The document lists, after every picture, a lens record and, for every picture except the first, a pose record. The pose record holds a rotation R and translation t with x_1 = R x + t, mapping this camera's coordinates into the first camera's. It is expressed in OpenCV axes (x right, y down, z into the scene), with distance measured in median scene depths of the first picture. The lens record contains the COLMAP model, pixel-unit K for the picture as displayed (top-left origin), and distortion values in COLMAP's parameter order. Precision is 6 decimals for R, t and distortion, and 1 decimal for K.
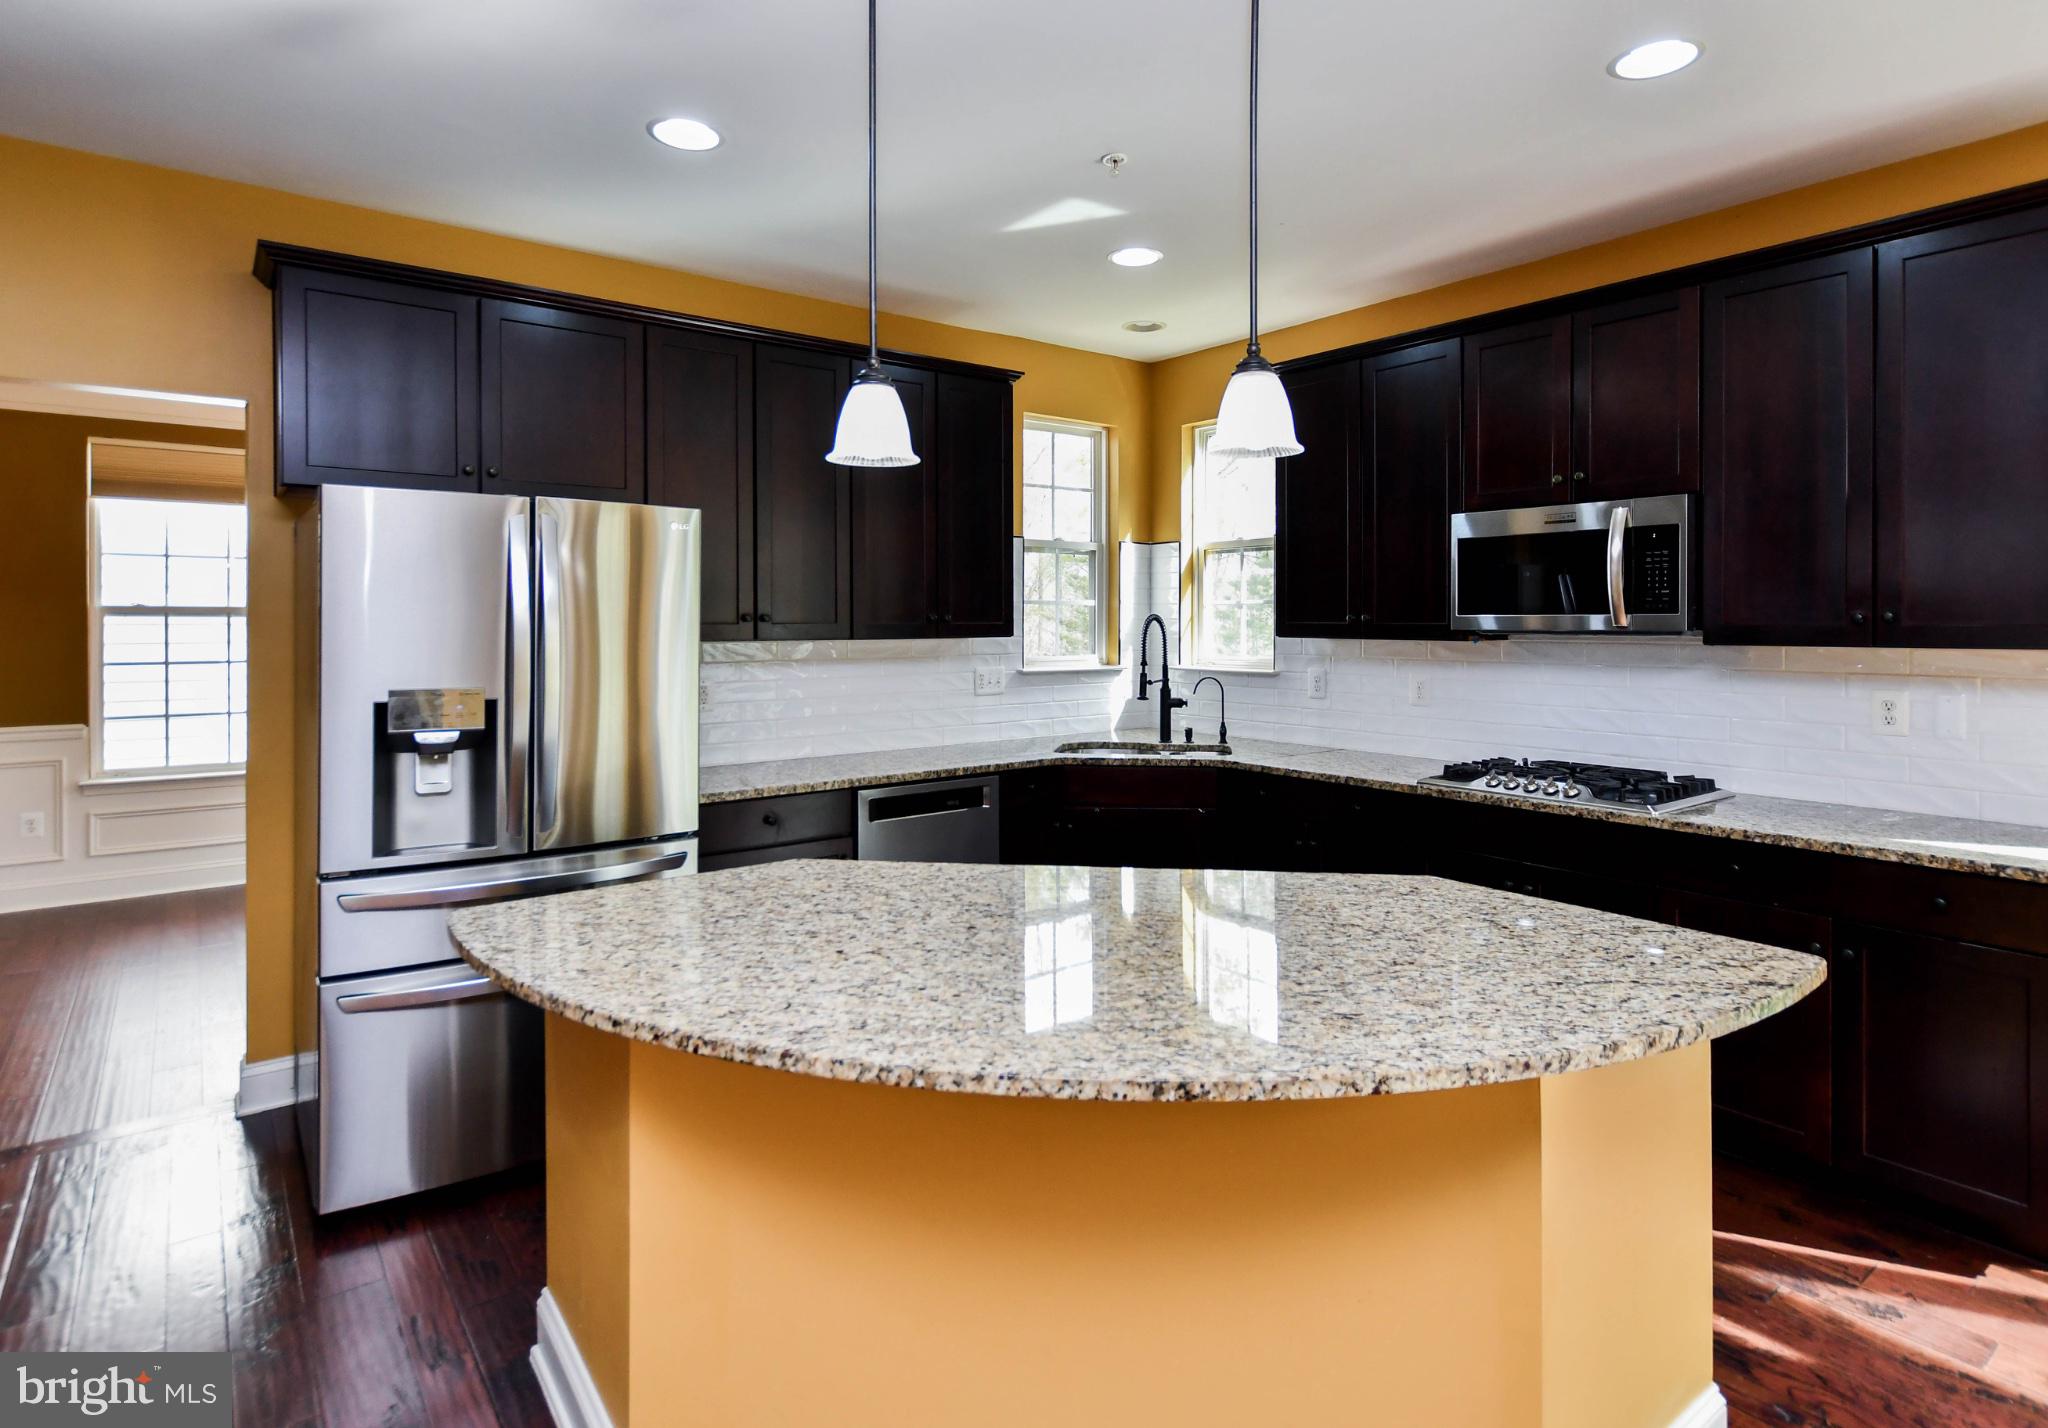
lens RADIAL K [[1108.7, 0, 1050.3], [0, 1108.7, 621.2], [0, 0, 1]] dist [0.000229, 0.002744]
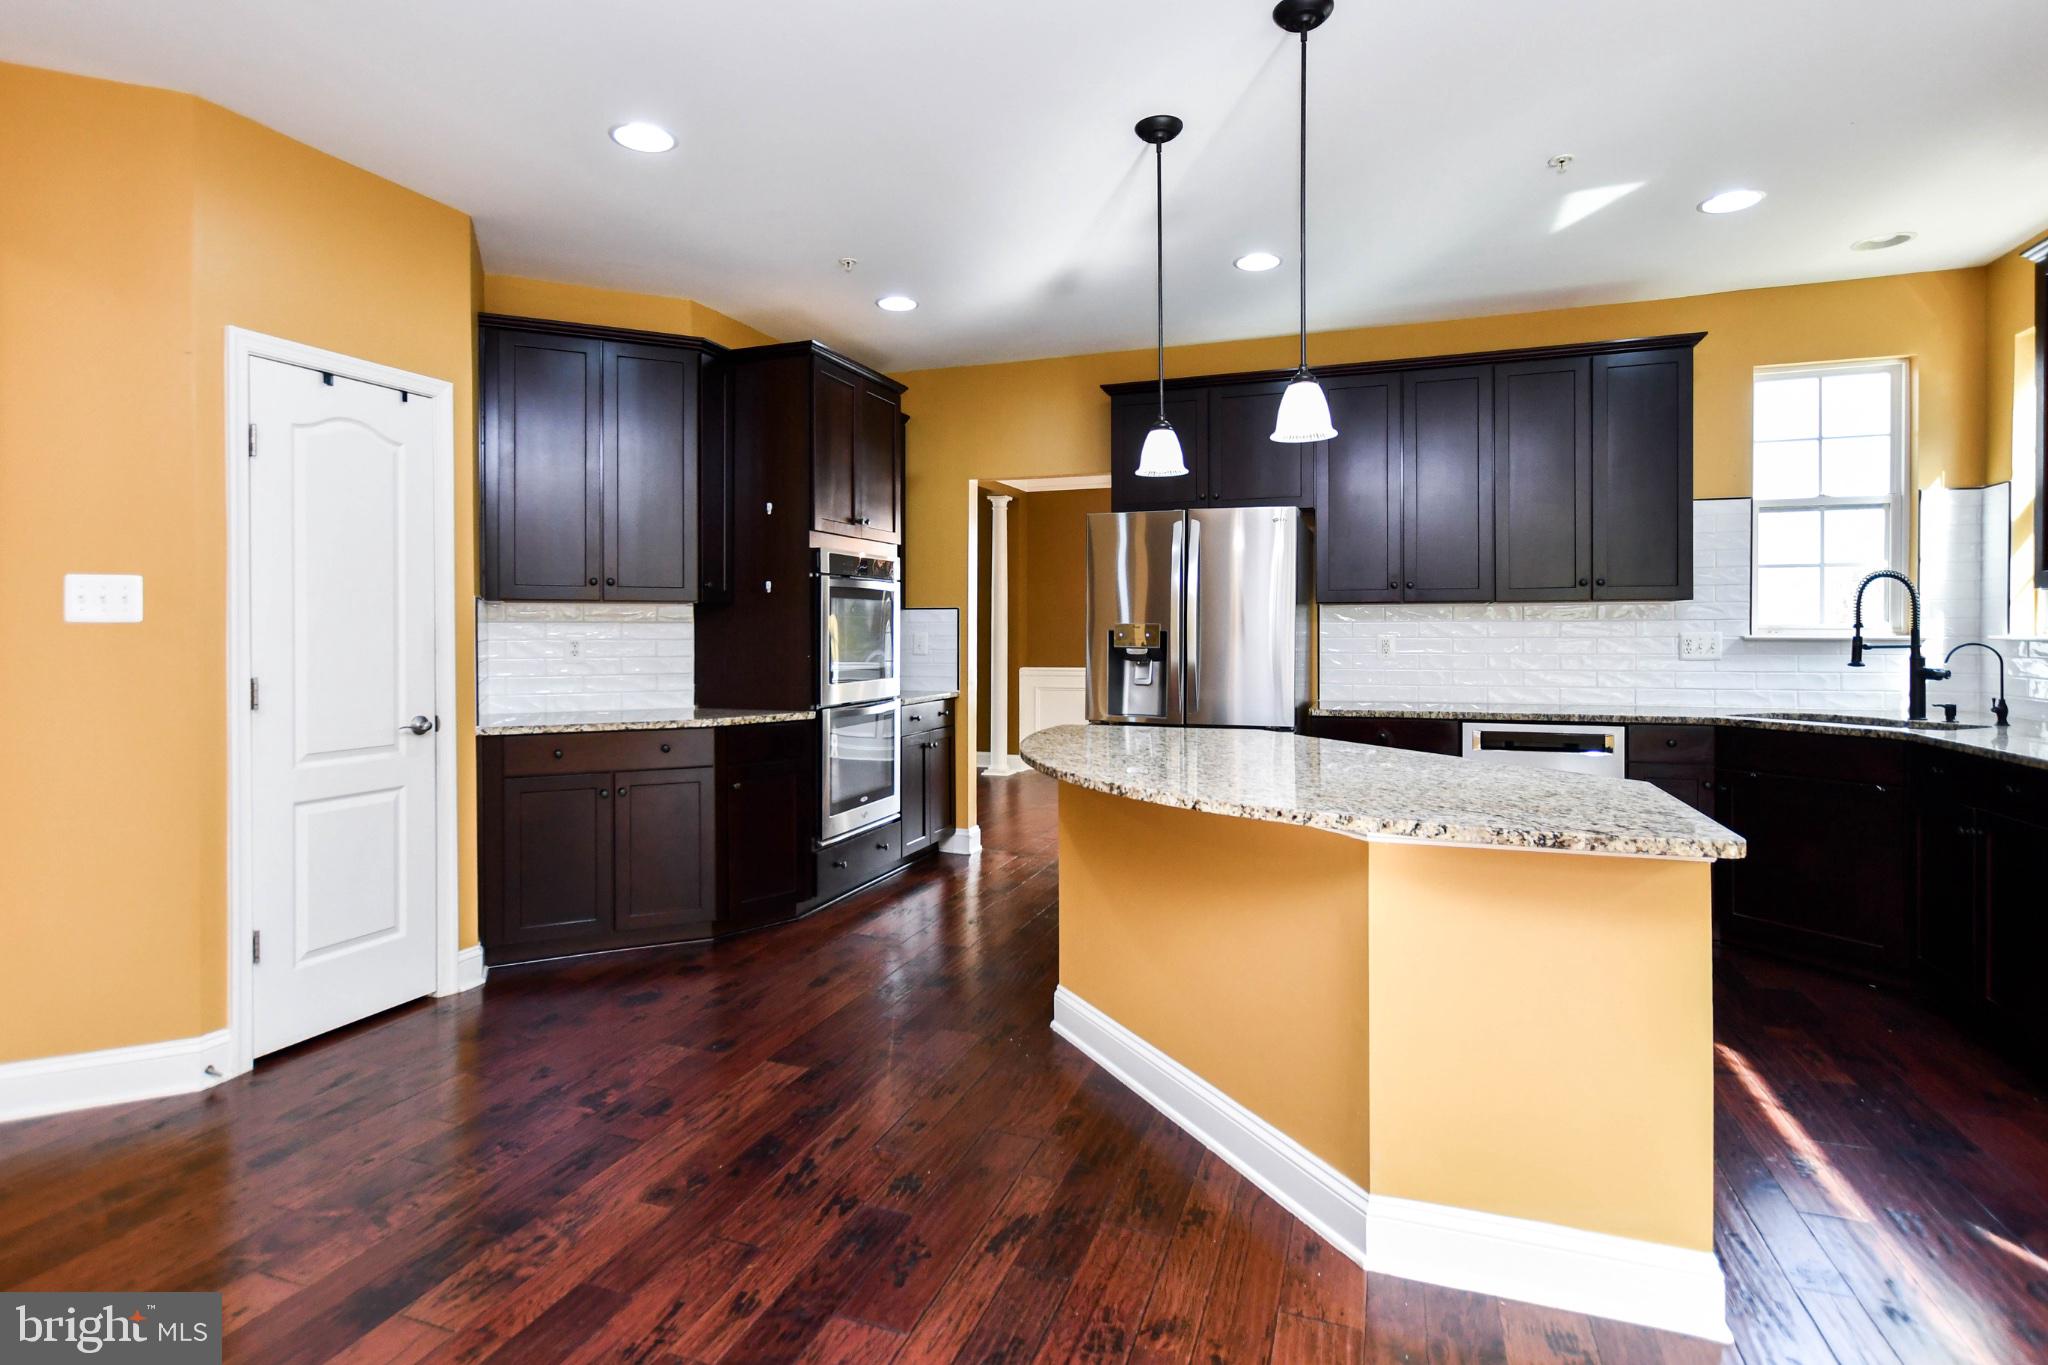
lens RADIAL K [[1046.8, 0, 970.4], [0, 1046.8, 627.6], [0, 0, 1]] dist [0.007987, -0.000930]
pose [[0.509310, -0.000969, -0.860582, 0.549351], [-0.000498, 0.999999, -0.001421, 0.050785], [0.860583, 0.001152, 0.509309, -0.052138]]
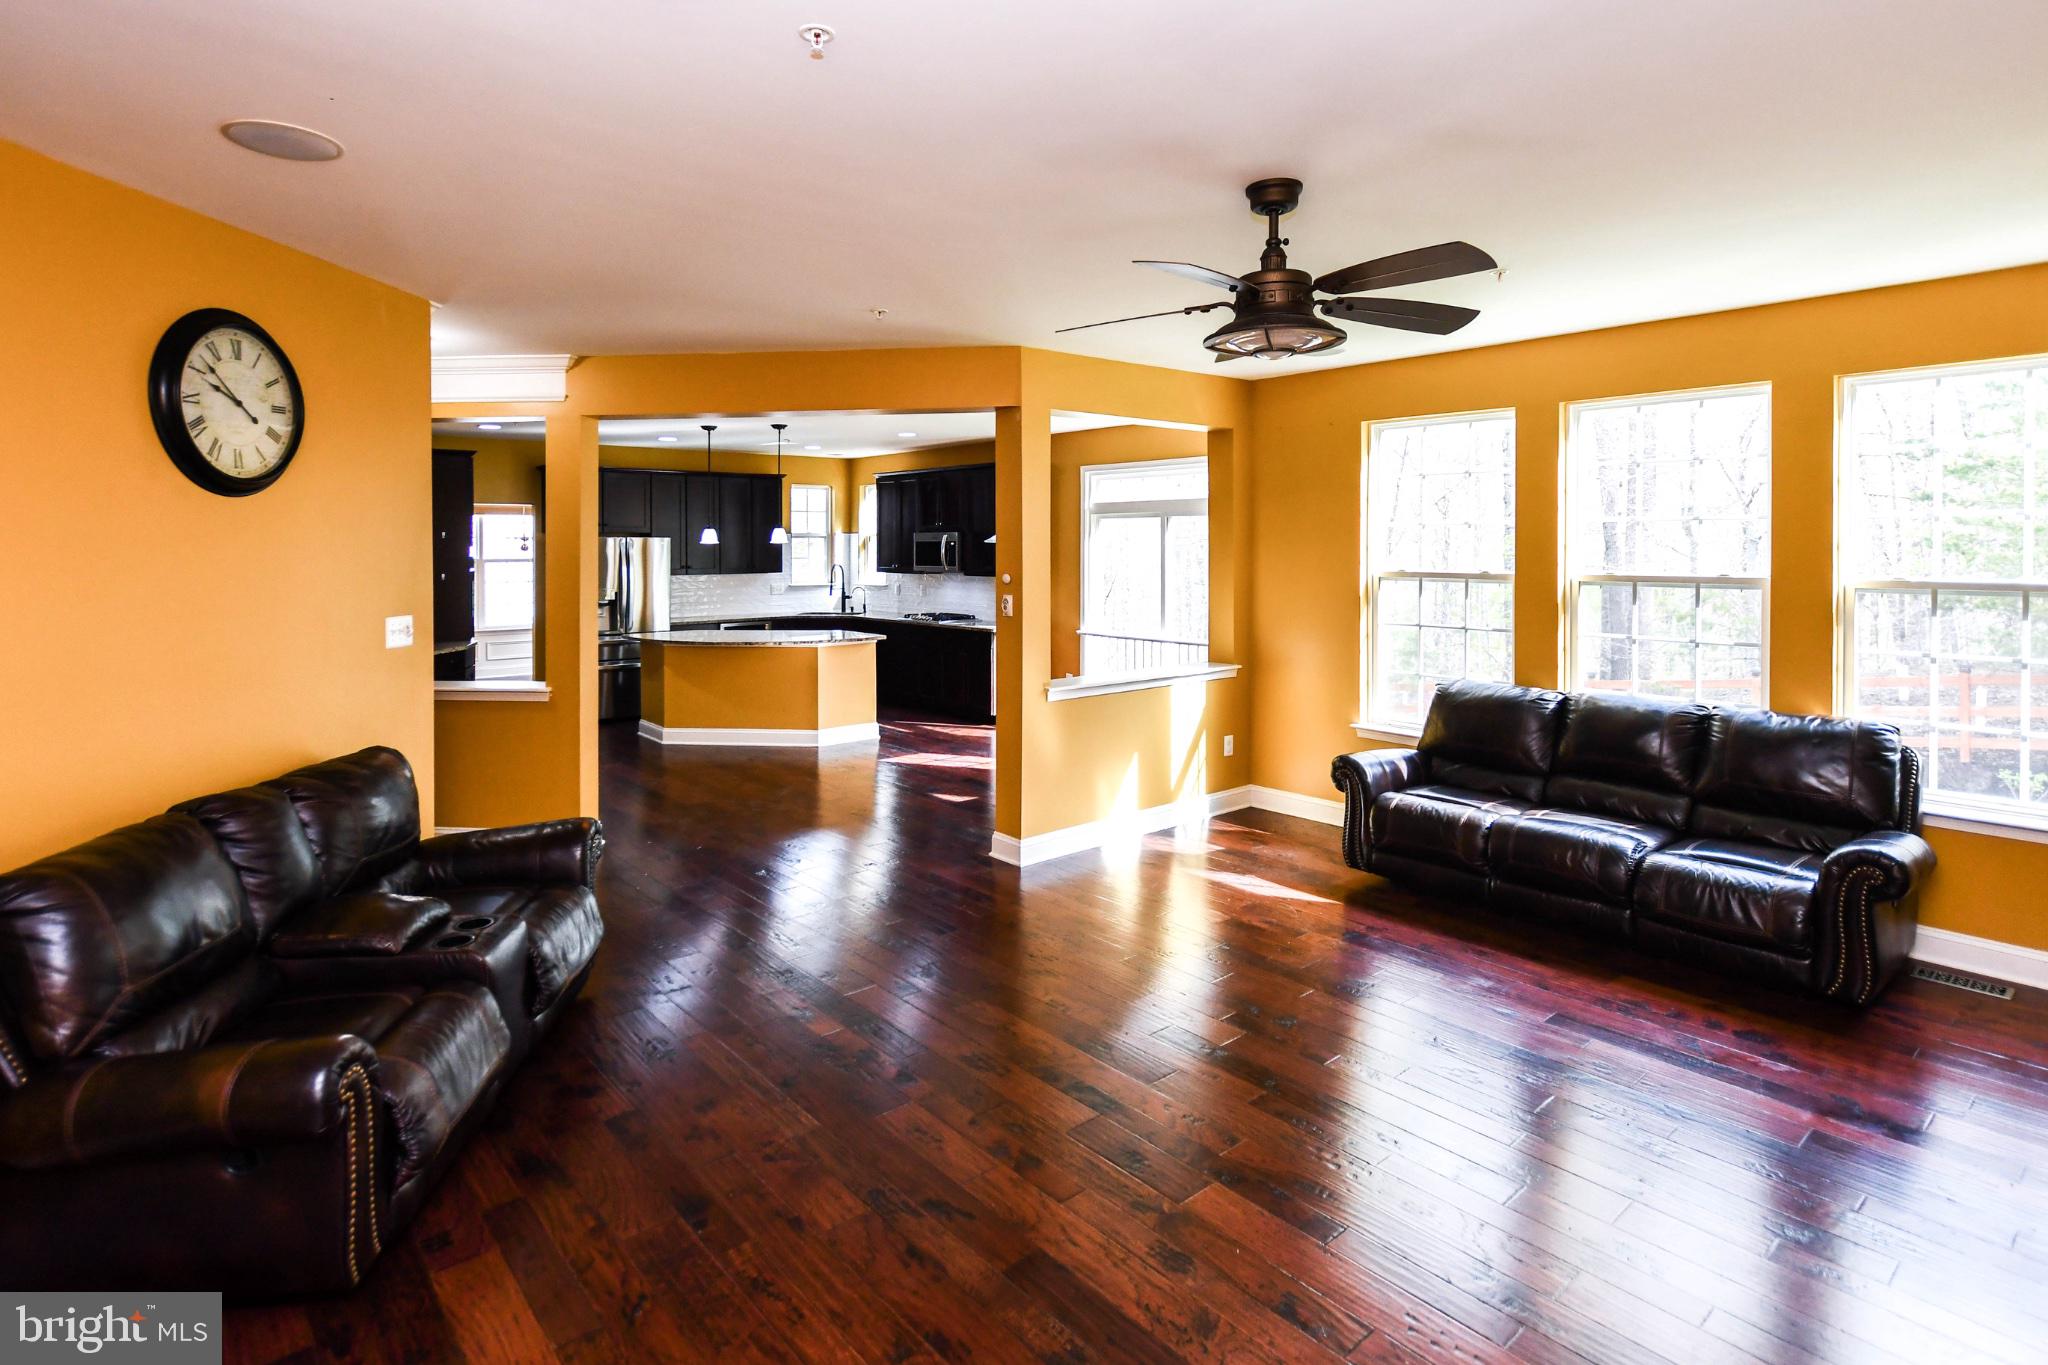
lens RADIAL K [[1046.8, 0, 975.8], [0, 1046.8, 536.5], [0, 0, 1]] dist [0.007987, -0.000930]
pose [[0.999983, -0.003340, 0.004802, 0.518618], [0.003376, 0.999967, -0.007441, -0.063907], [-0.004777, 0.007457, 0.999961, -1.901830]]
